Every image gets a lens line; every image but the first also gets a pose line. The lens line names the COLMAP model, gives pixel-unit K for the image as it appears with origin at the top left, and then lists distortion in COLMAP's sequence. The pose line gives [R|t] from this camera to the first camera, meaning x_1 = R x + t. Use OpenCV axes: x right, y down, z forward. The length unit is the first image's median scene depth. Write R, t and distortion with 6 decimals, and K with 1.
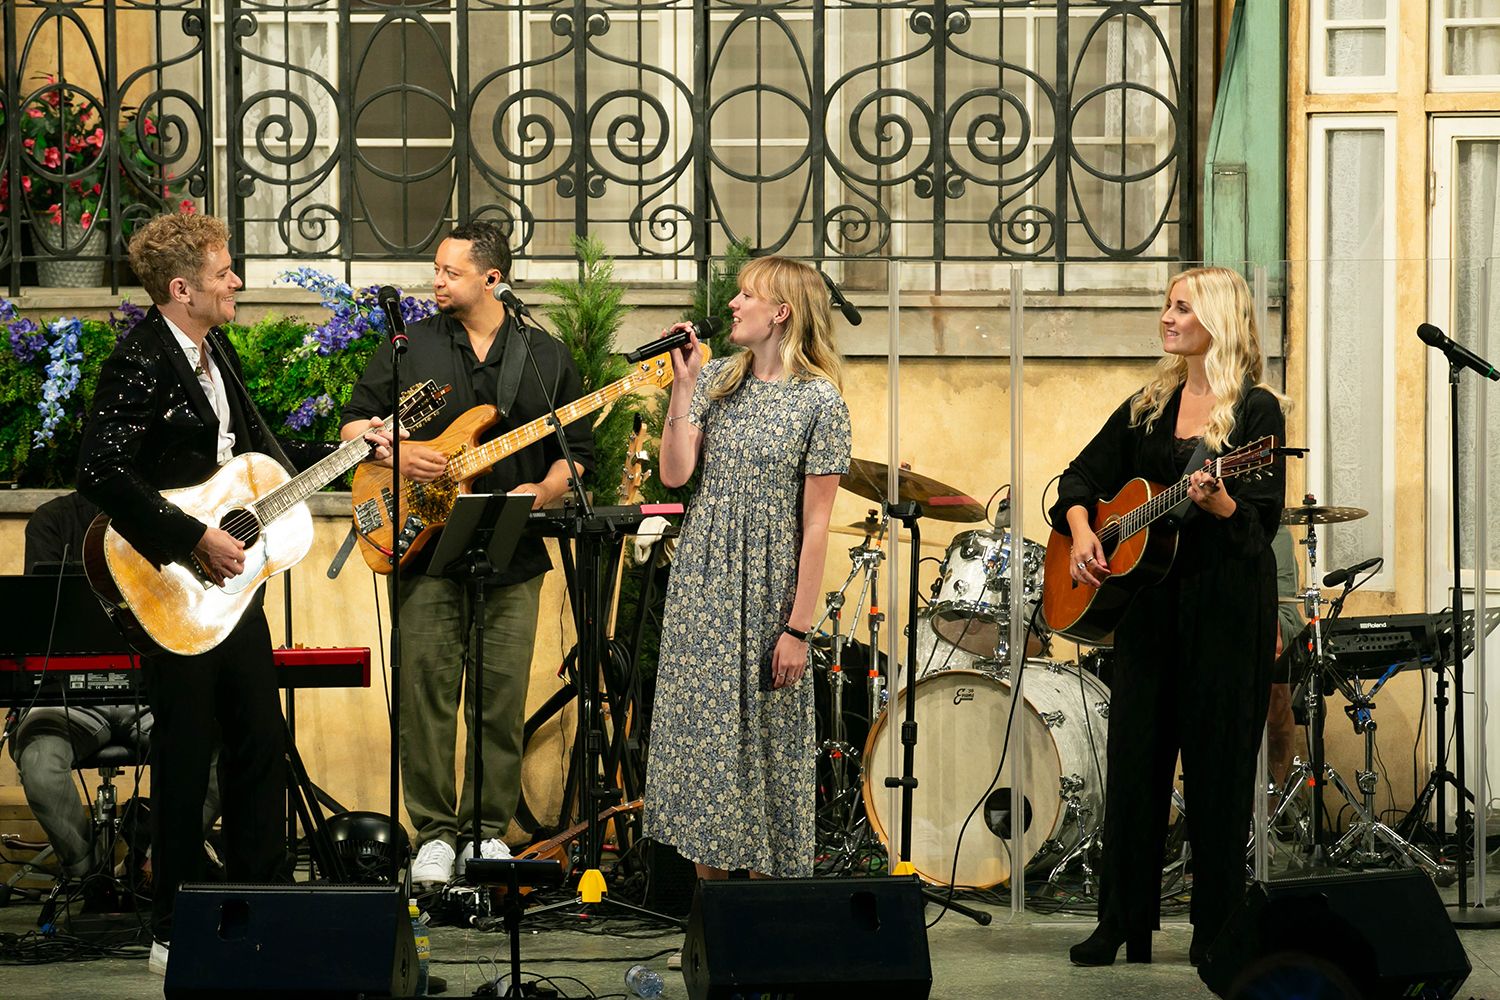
lens RADIAL K [[6697.0, 0, 750.0], [0, 6697.0, 500.0], [0, 0, 1]] dist [0.715950, 3.263753]
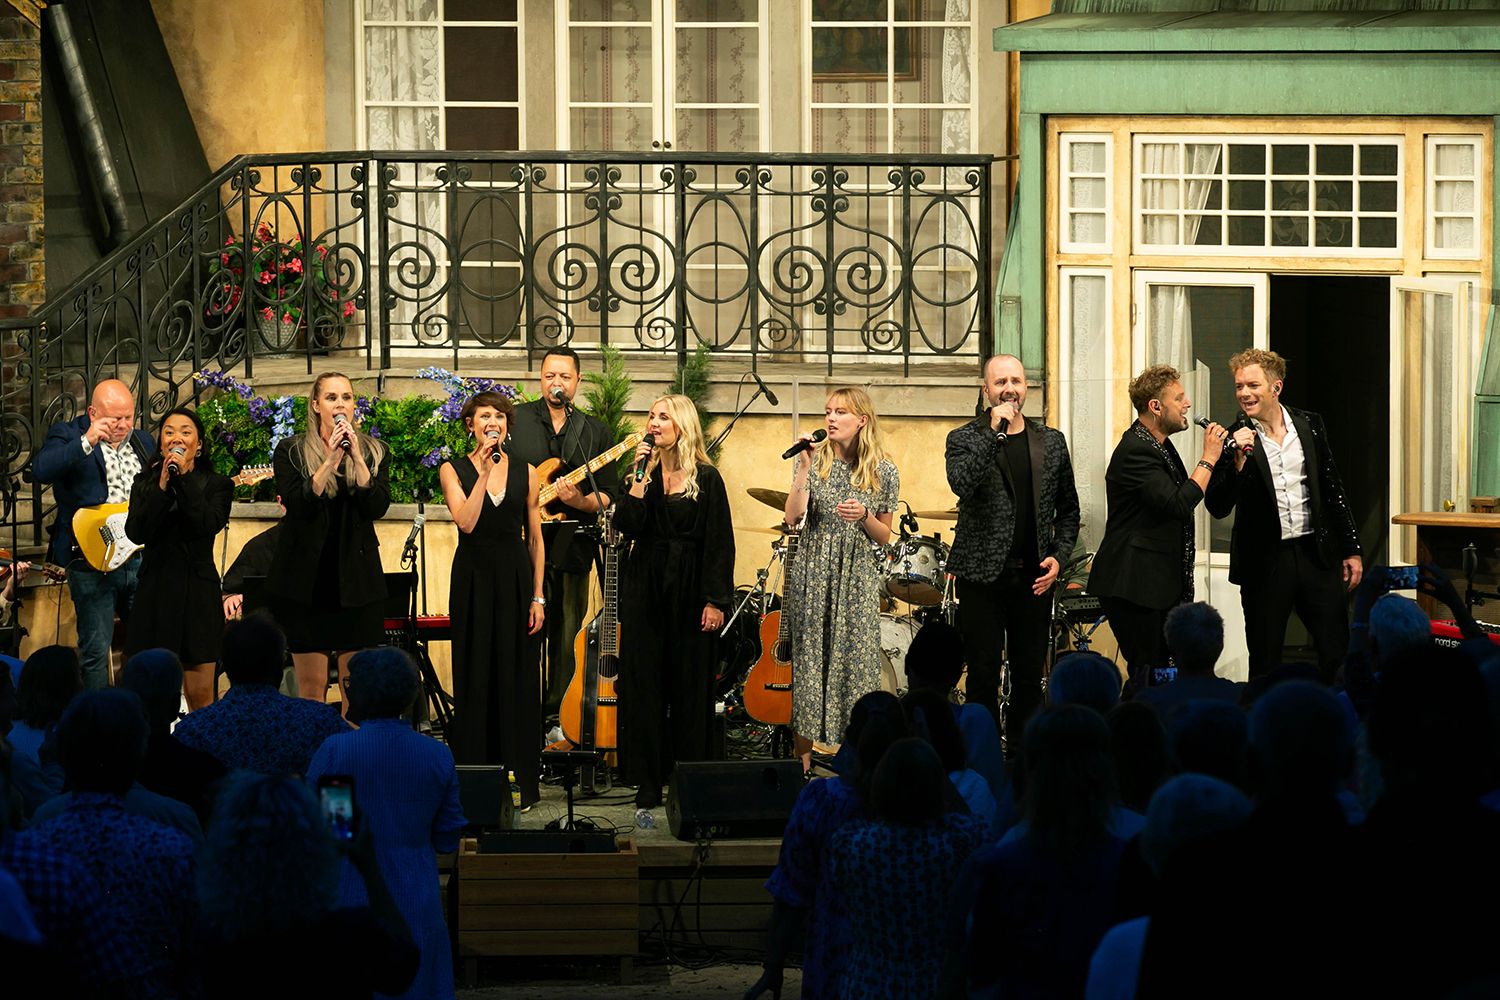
lens RADIAL K [[6697.0, 0, 750.0], [0, 6697.0, 500.0], [0, 0, 1]] dist [0.715950, 3.263753]
pose [[0.999997, -0.002065, -0.001312, 0.011287], [0.002113, 0.999293, 0.037529, -0.060678], [0.001234, -0.037532, 0.999295, -0.584617]]
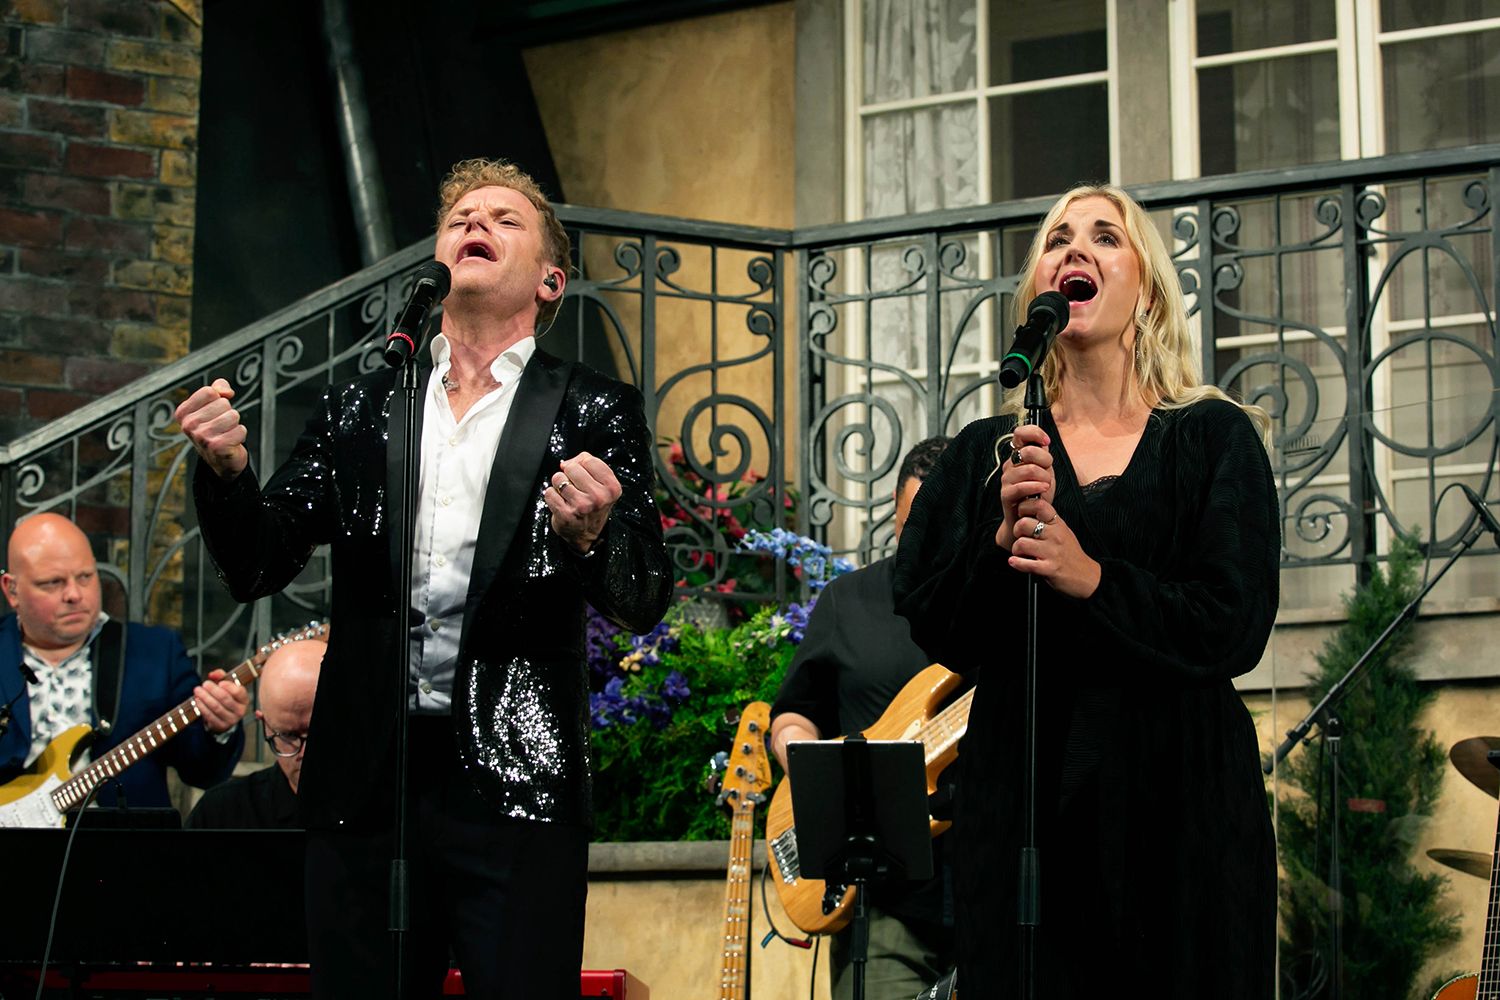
lens RADIAL K [[3464.0, 0, 750.0], [0, 3464.0, 500.0], [0, 0, 1]] dist [-0.288130, -0.066119]
pose [[0.957078, -0.036951, -0.287467, 0.039136], [-0.021166, 0.980280, -0.196475, 0.035945], [0.289058, 0.194126, 0.937422, 0.616459]]
